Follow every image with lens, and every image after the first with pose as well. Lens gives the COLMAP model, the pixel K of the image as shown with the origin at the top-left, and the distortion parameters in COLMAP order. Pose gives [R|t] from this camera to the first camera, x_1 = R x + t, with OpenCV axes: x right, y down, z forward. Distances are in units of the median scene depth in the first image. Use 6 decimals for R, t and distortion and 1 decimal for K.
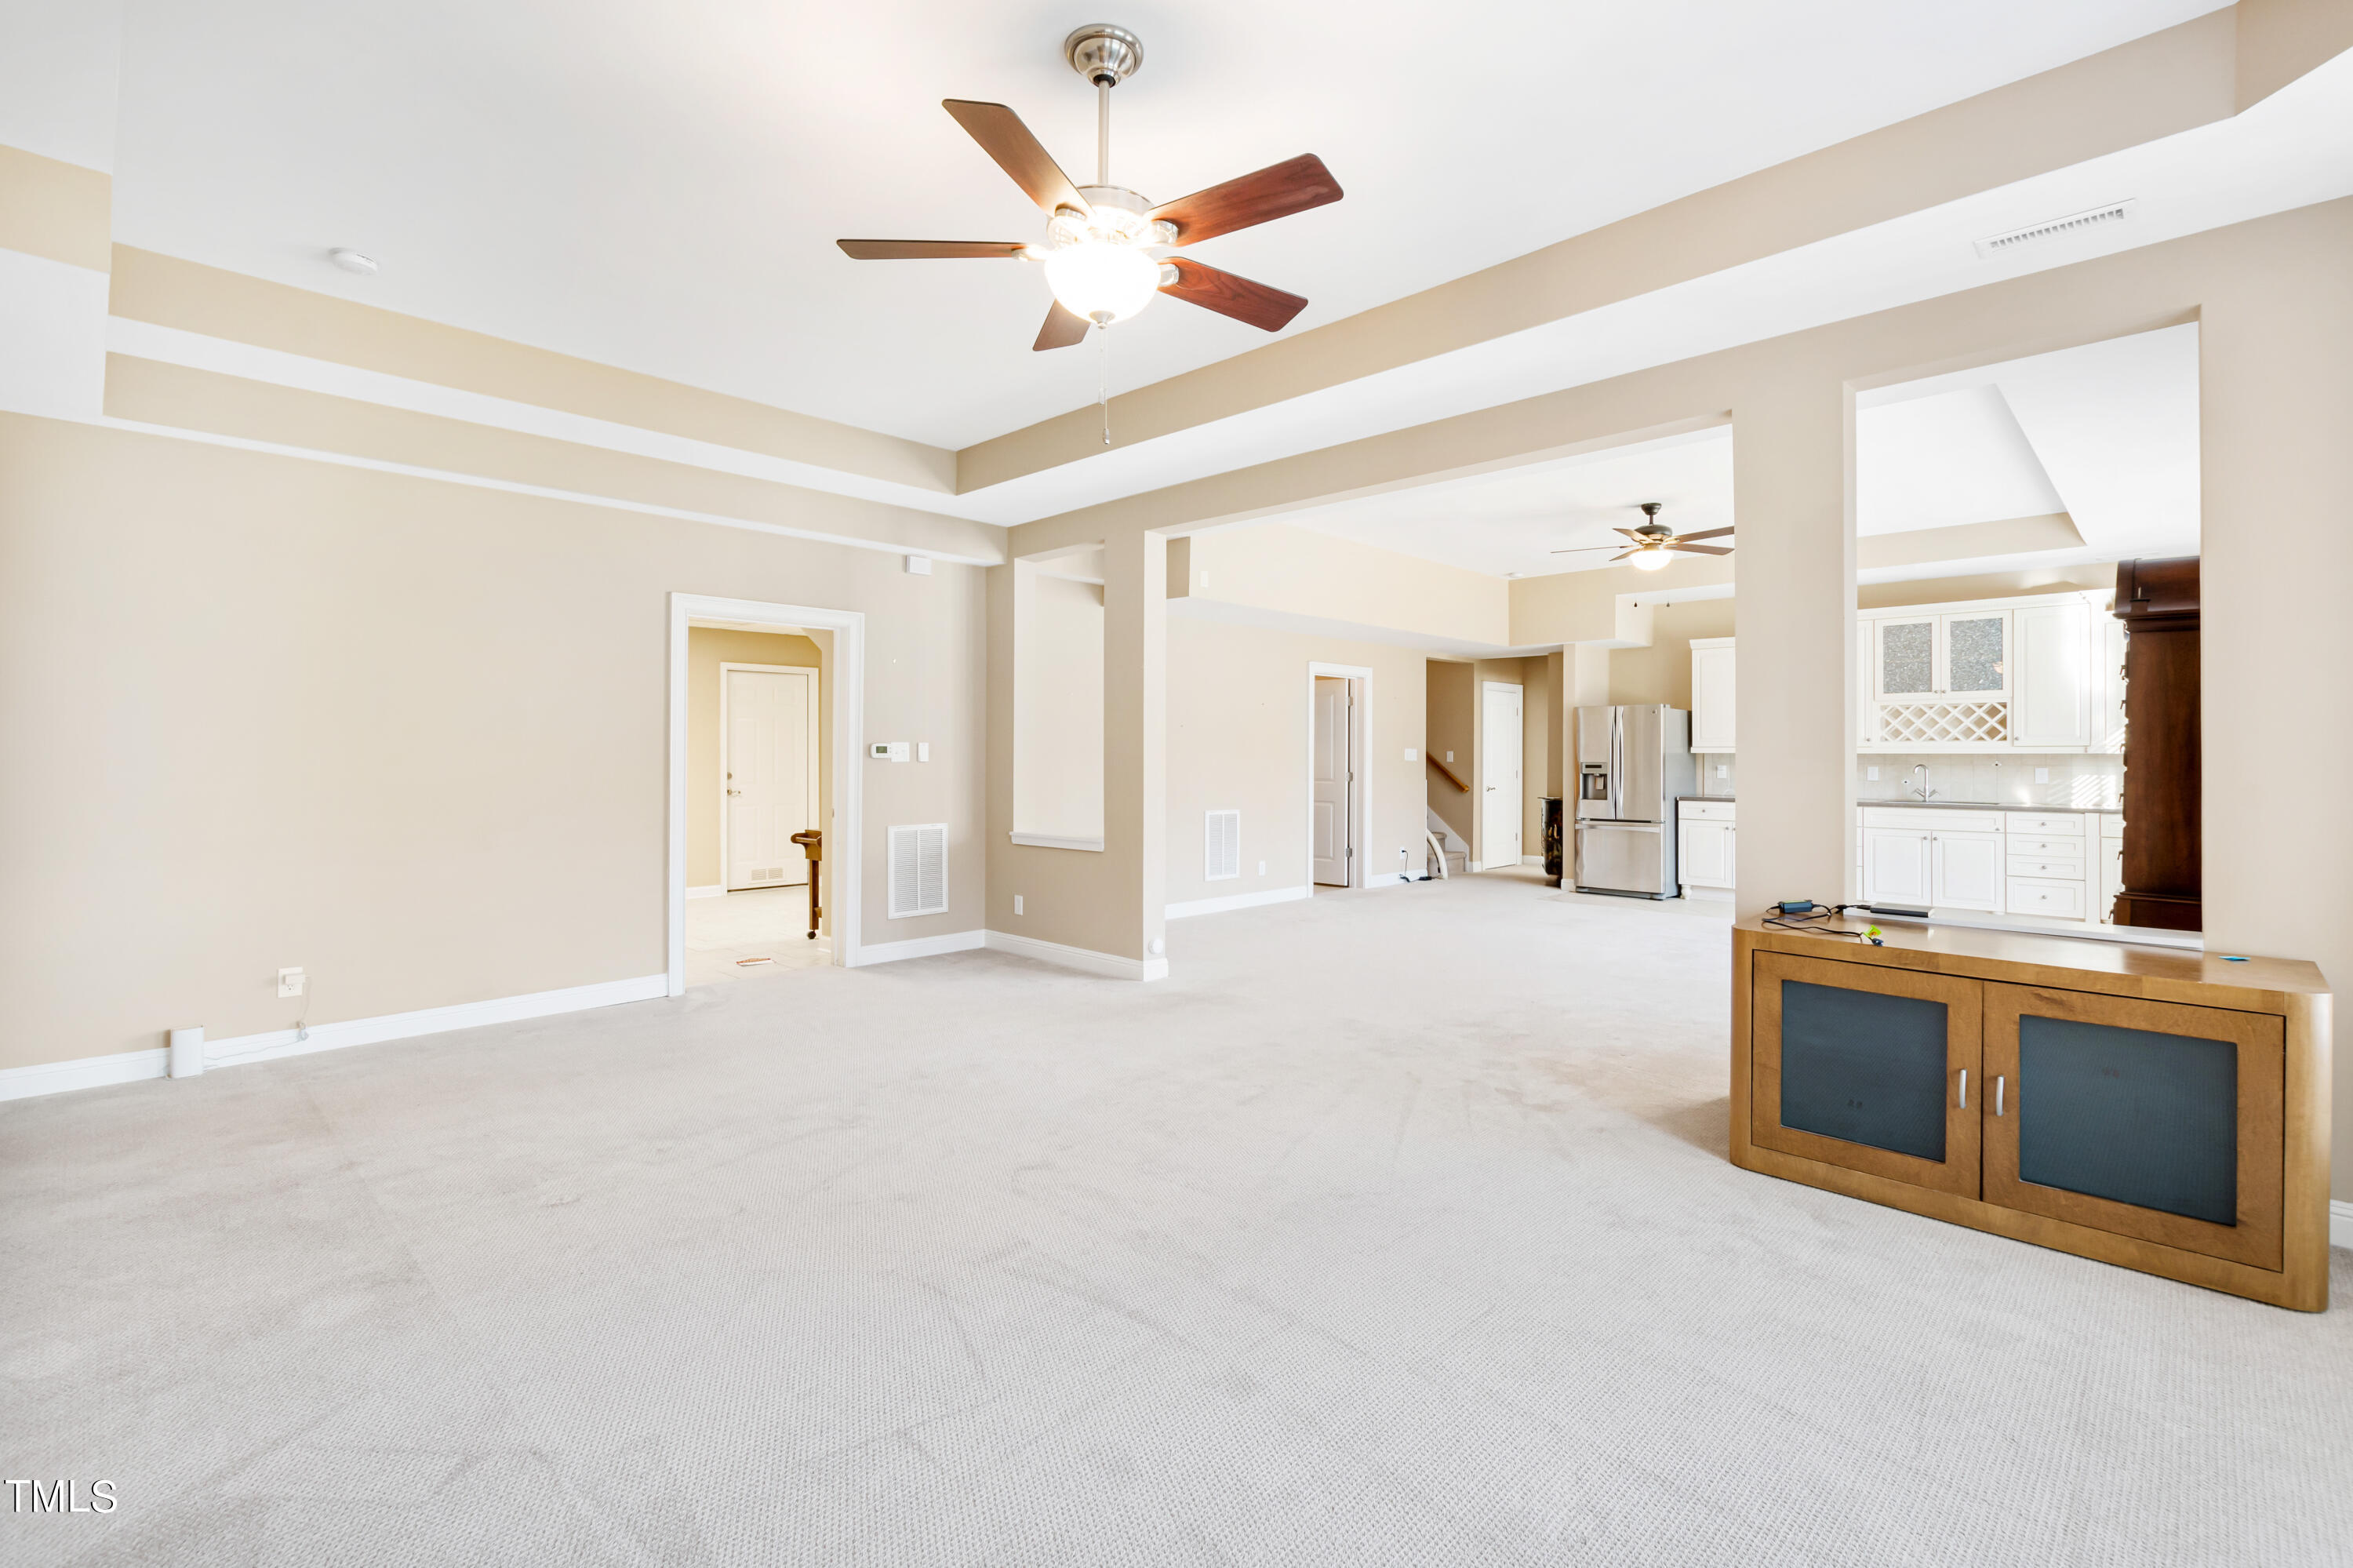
lens RADIAL K [[1038.9, 0, 1202.6], [0, 1038.9, 755.8], [0, 0, 1]] dist [0.001370, -0.000038]
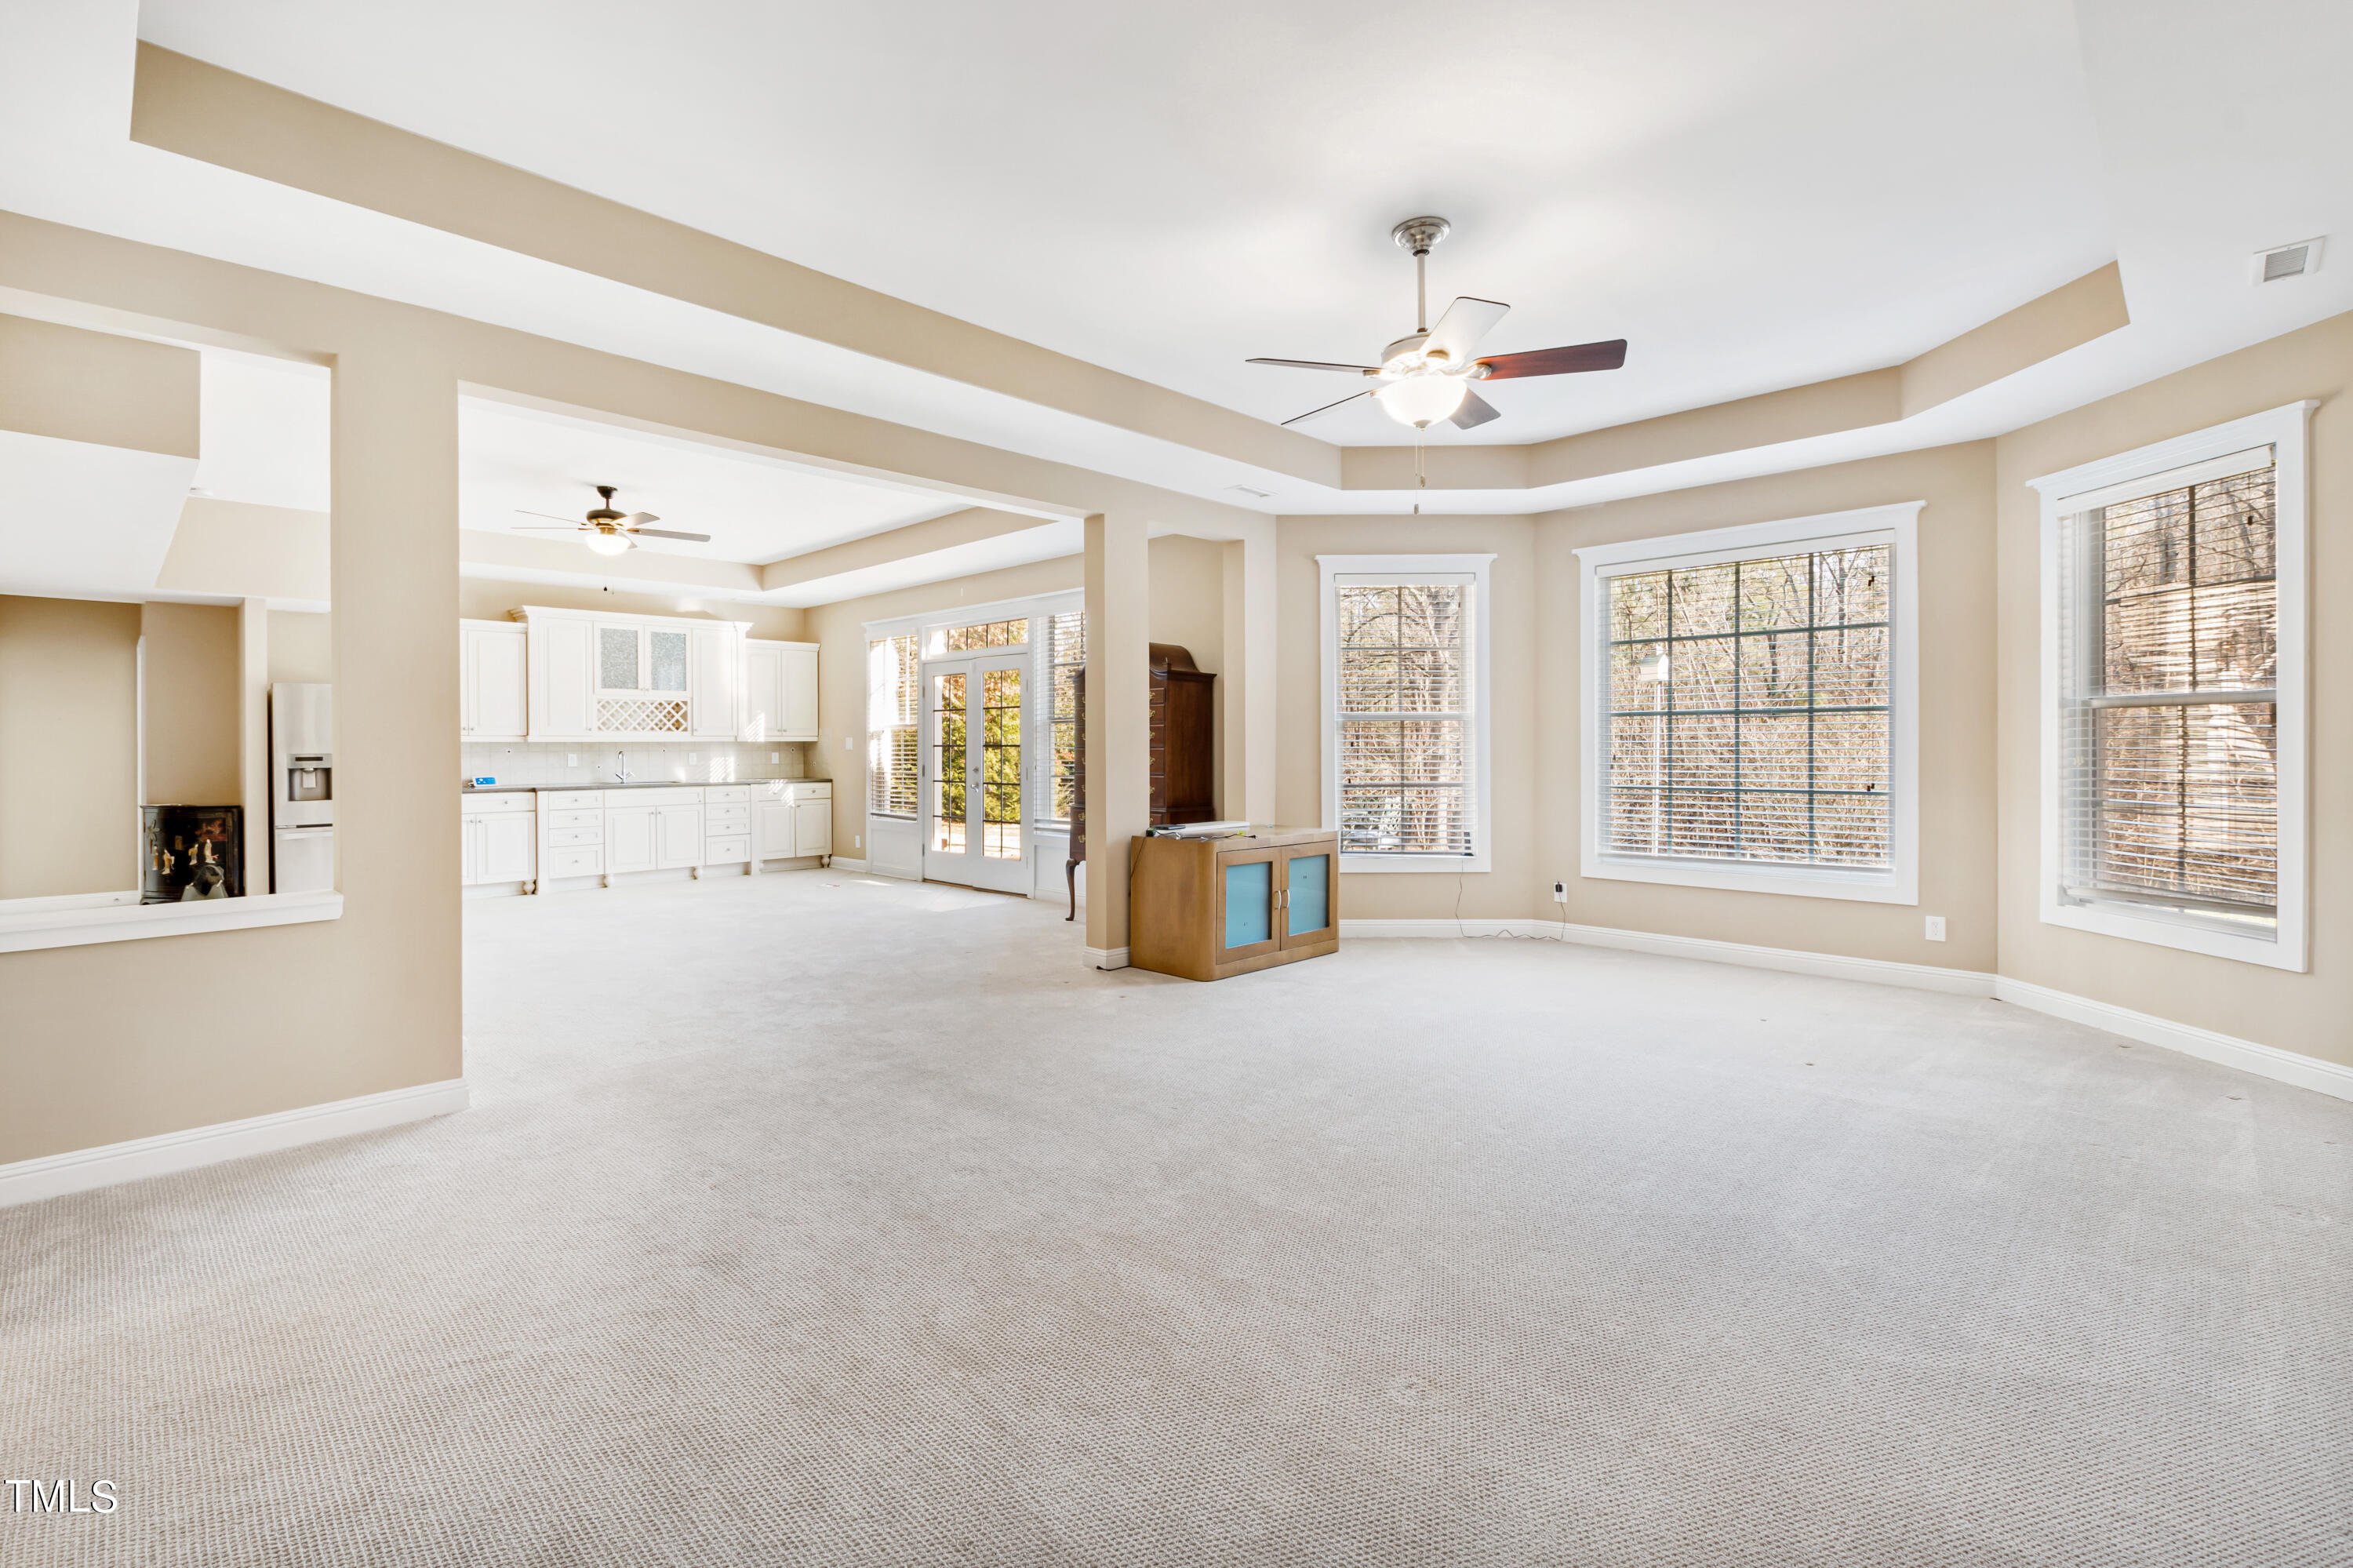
lens RADIAL K [[1058.9, 0, 1090.3], [0, 1058.9, 747.5], [0, 0, 1]] dist [-0.000295, -0.000092]
pose [[0.046978, -0.006888, 0.998872, -0.469136], [0.006297, 0.999958, 0.006599, -0.000208], [-0.998876, 0.005979, 0.047020, 0.426815]]
